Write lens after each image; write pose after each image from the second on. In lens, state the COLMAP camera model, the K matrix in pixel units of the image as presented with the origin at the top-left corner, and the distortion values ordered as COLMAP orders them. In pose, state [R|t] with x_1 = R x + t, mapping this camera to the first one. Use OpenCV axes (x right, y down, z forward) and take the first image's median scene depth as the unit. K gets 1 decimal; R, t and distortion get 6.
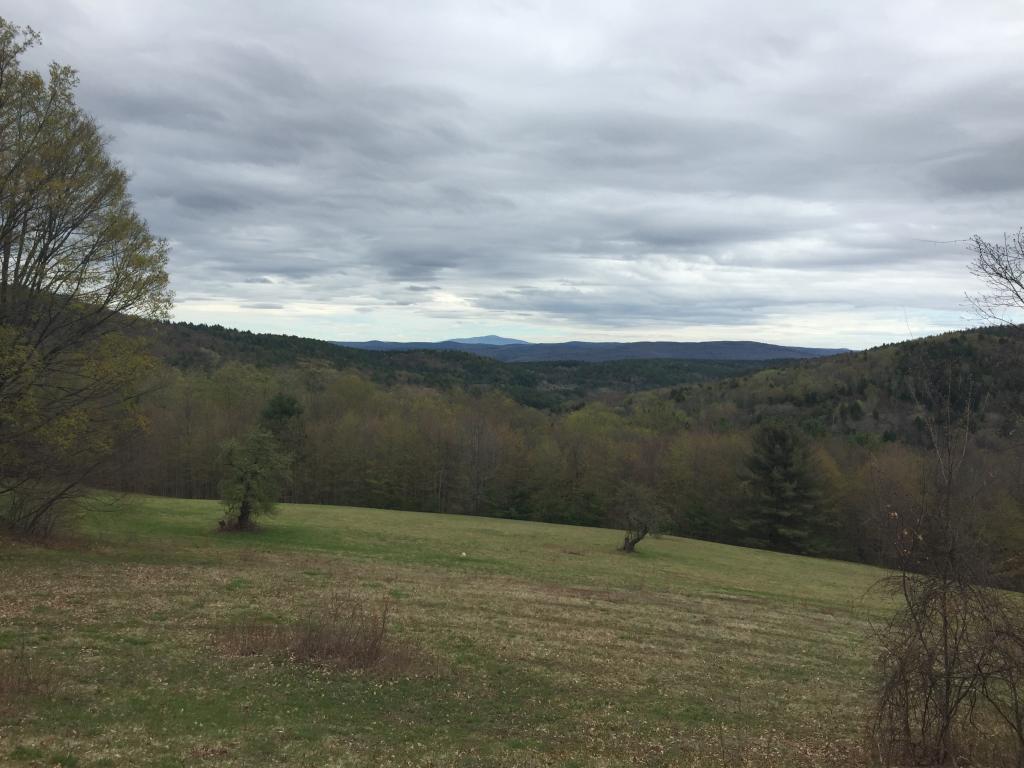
lens RADIAL K [[868.8, 0, 511.1], [0, 868.8, 381.9], [0, 0, 1]] dist [0.045921, -0.024947]
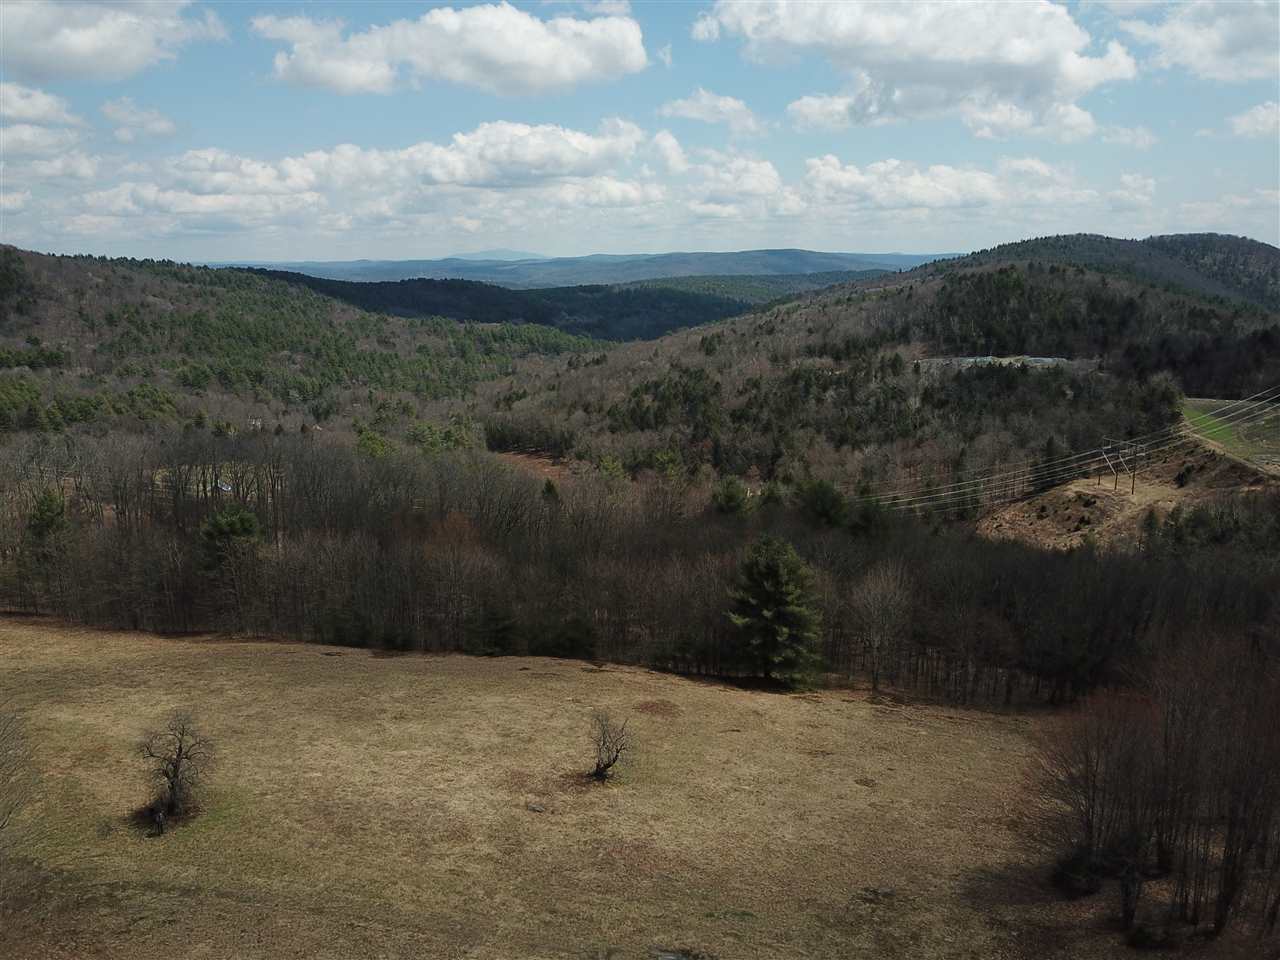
lens RADIAL K [[976.1, 0, 631.4], [0, 976.1, 481.1], [0, 0, 1]] dist [0.025589, -0.023119]
pose [[0.993944, -0.053239, 0.096130, 0.008807], [0.034856, 0.982370, 0.183668, -0.033999], [-0.104214, -0.179205, 0.978277, 0.000607]]
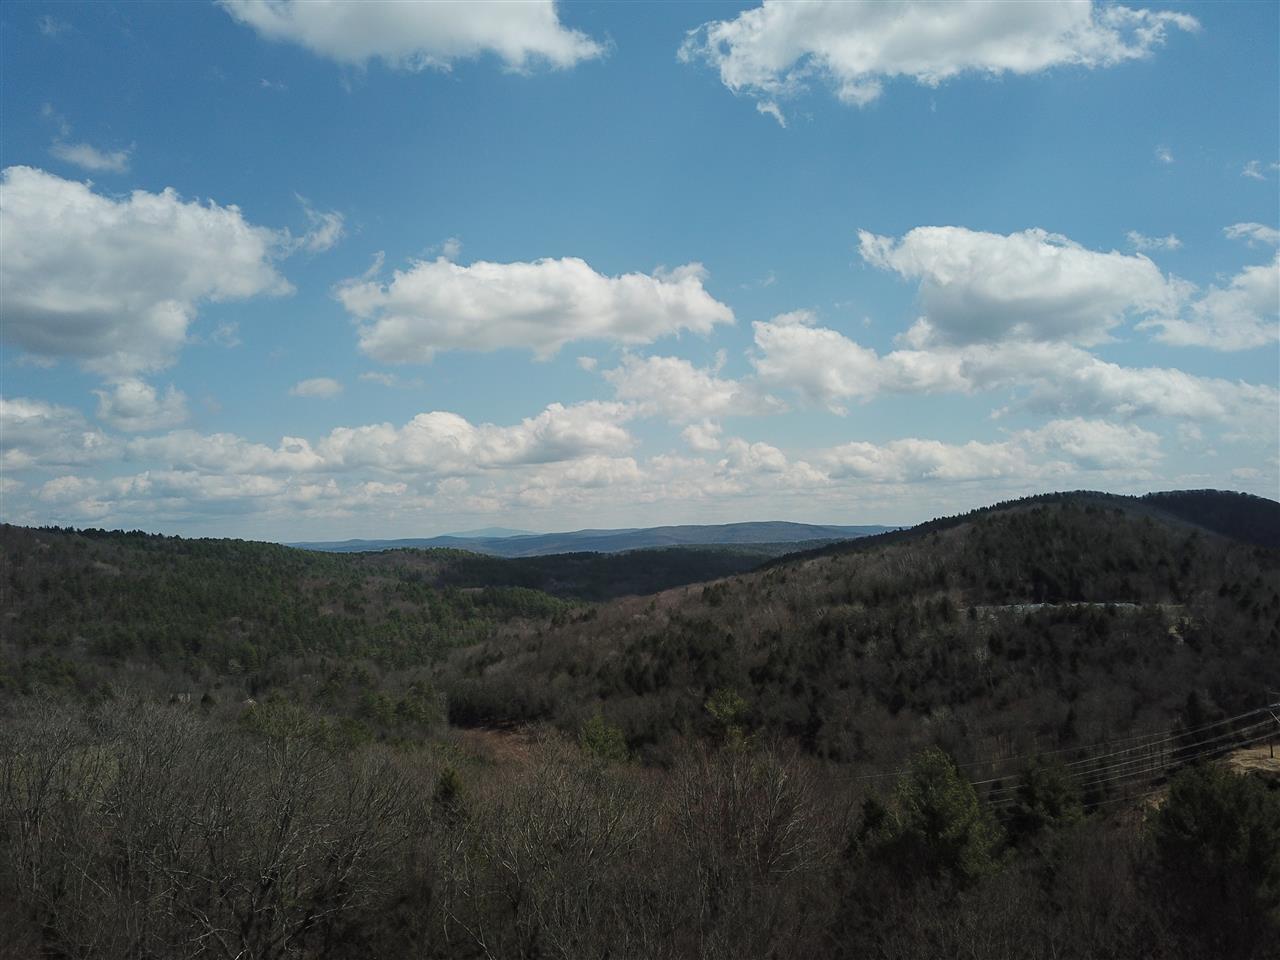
lens RADIAL K [[976.1, 0, 632.0], [0, 976.1, 480.0], [0, 0, 1]] dist [0.025589, -0.023119]
pose [[0.992096, -0.038691, 0.119364, 0.019697], [0.050071, 0.994325, -0.093866, -0.009787], [-0.115055, 0.099101, 0.988403, 0.134112]]
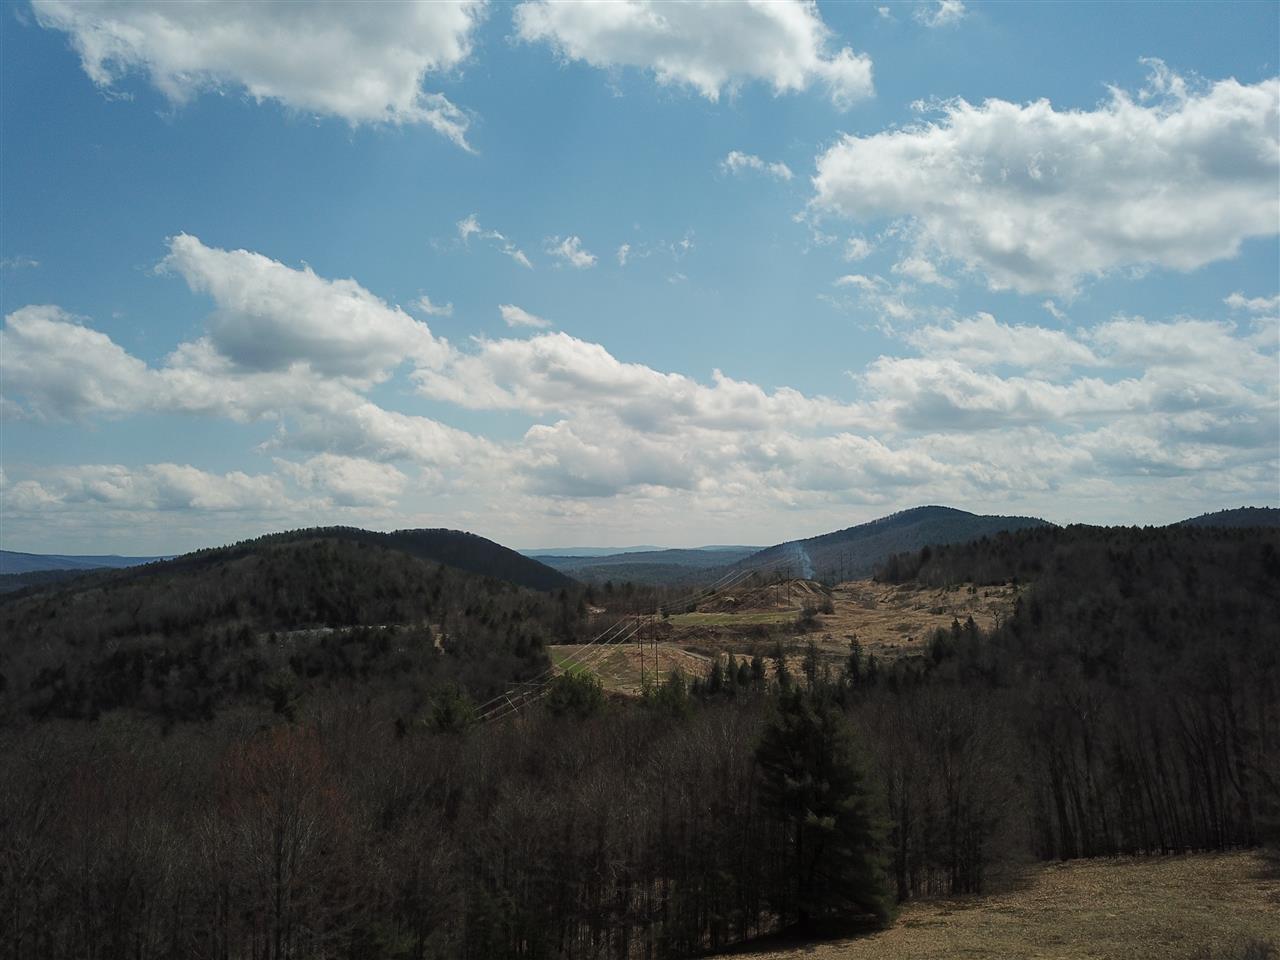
lens RADIAL K [[976.1, 0, 635.5], [0, 976.1, 487.7], [0, 0, 1]] dist [0.025589, -0.023119]
pose [[0.657540, 0.021036, 0.753126, -0.042935], [0.056402, 0.995431, -0.077048, -0.010642], [-0.751305, 0.093140, 0.653349, 0.089574]]
